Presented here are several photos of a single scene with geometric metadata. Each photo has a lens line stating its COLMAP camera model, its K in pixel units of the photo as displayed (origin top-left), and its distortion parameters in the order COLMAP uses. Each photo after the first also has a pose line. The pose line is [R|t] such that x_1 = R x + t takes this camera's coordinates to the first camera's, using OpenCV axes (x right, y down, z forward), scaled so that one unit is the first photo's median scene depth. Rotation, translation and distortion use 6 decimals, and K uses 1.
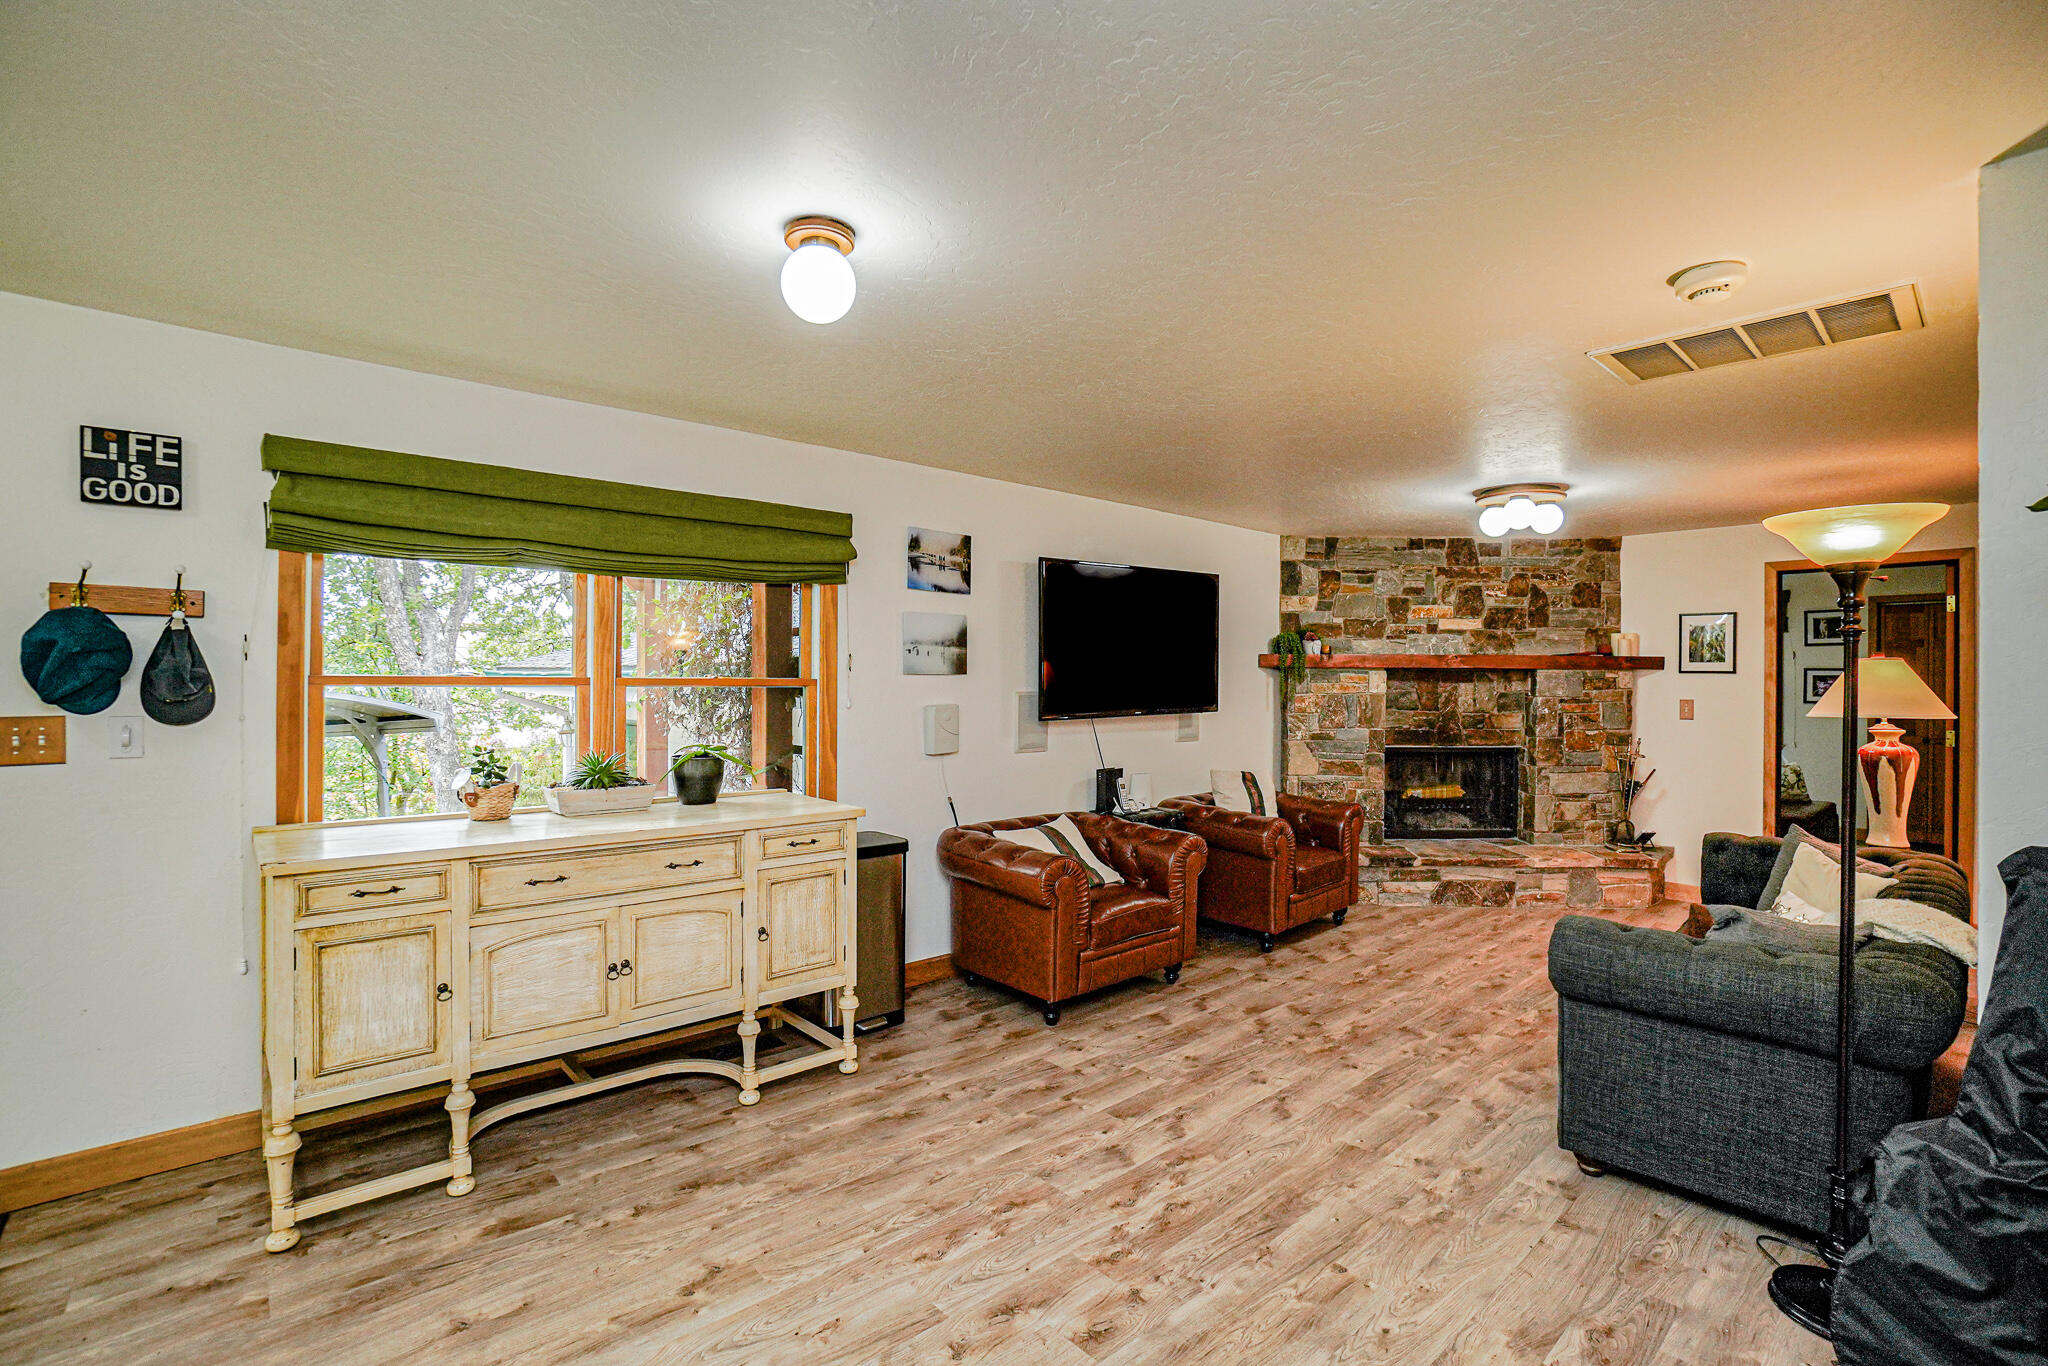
lens RADIAL K [[931.0, 0, 1024.0], [0, 931.0, 683.0], [0, 0, 1]] dist [-0.076158, 0.025699]
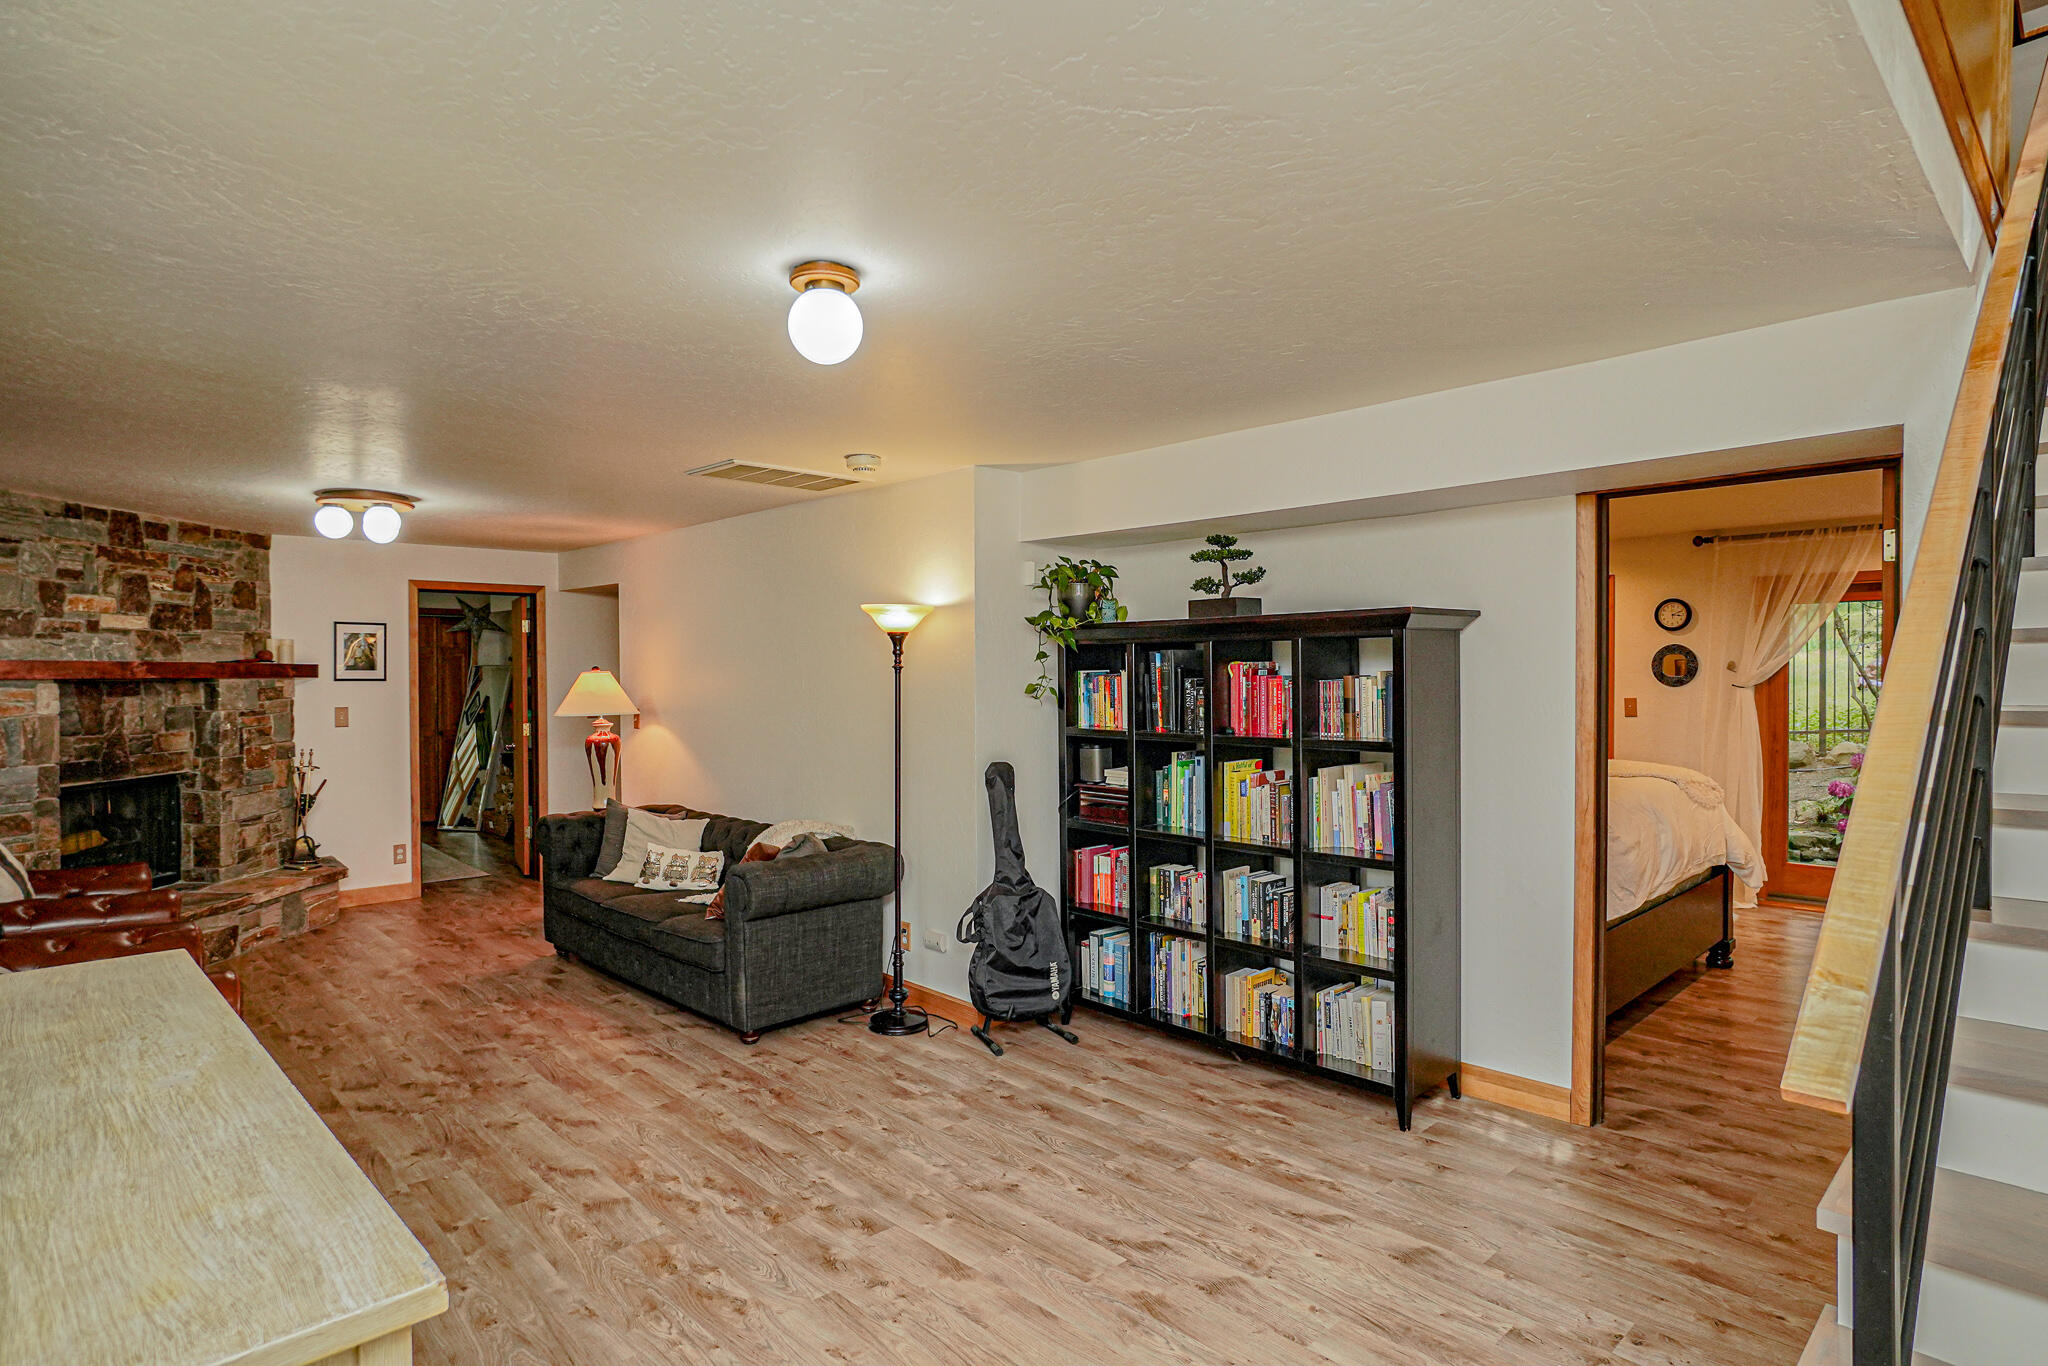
lens RADIAL K [[1078.1, 0, 1024.0], [0, 1078.1, 683.0], [0, 0, 1]] dist [-0.020412, 0.000340]
pose [[-0.043929, -0.015252, 0.998918, -0.477898], [0.008121, 0.999845, 0.015623, -0.020524], [-0.999002, 0.008798, -0.043799, 0.280898]]
